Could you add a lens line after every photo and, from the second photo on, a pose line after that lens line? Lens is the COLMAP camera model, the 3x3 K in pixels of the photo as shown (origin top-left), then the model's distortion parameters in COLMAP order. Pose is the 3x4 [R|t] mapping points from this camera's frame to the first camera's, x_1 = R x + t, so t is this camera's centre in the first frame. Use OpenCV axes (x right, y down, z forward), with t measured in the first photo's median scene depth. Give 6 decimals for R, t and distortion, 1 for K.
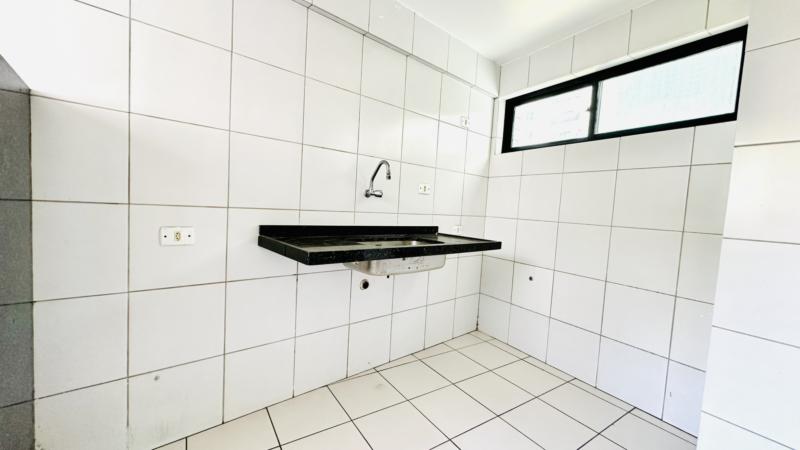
lens RADIAL K [[317.3, 0, 400.3], [0, 317.3, 225.2], [0, 0, 1]] dist [-0.004545, 0.000411]
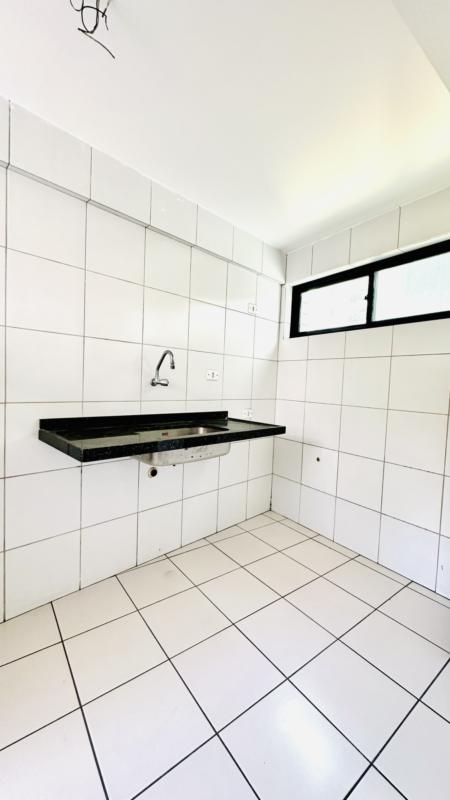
lens RADIAL K [[317.3, 0, 225.2], [0, 317.3, 398.6], [0, 0, 1]] dist [-0.004545, 0.000411]
pose [[0.998063, -0.020256, 0.058813, 0.062690], [0.020840, 0.999739, -0.009332, -0.033209], [-0.058609, 0.010540, 0.998225, -0.022887]]
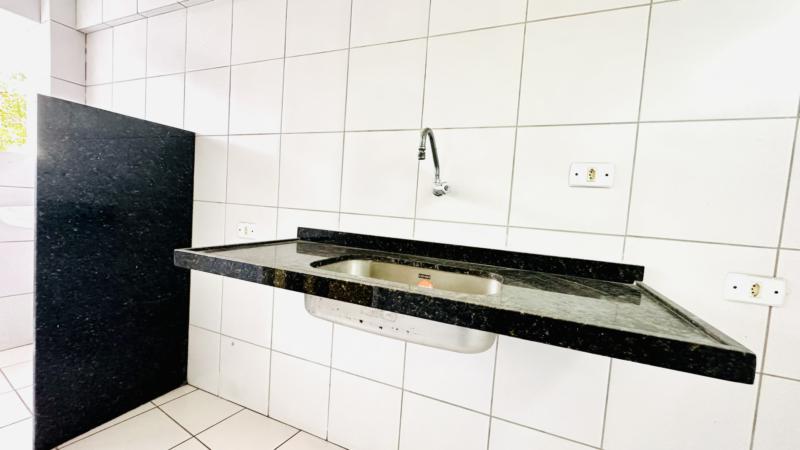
lens RADIAL K [[317.3, 0, 400.3], [0, 317.3, 227.9], [0, 0, 1]] dist [-0.004545, 0.000411]
pose [[0.427391, 0.025979, -0.903694, 0.412780], [-0.101840, 0.994608, -0.019572, -0.007491], [0.898313, 0.100397, 0.427732, 0.667912]]
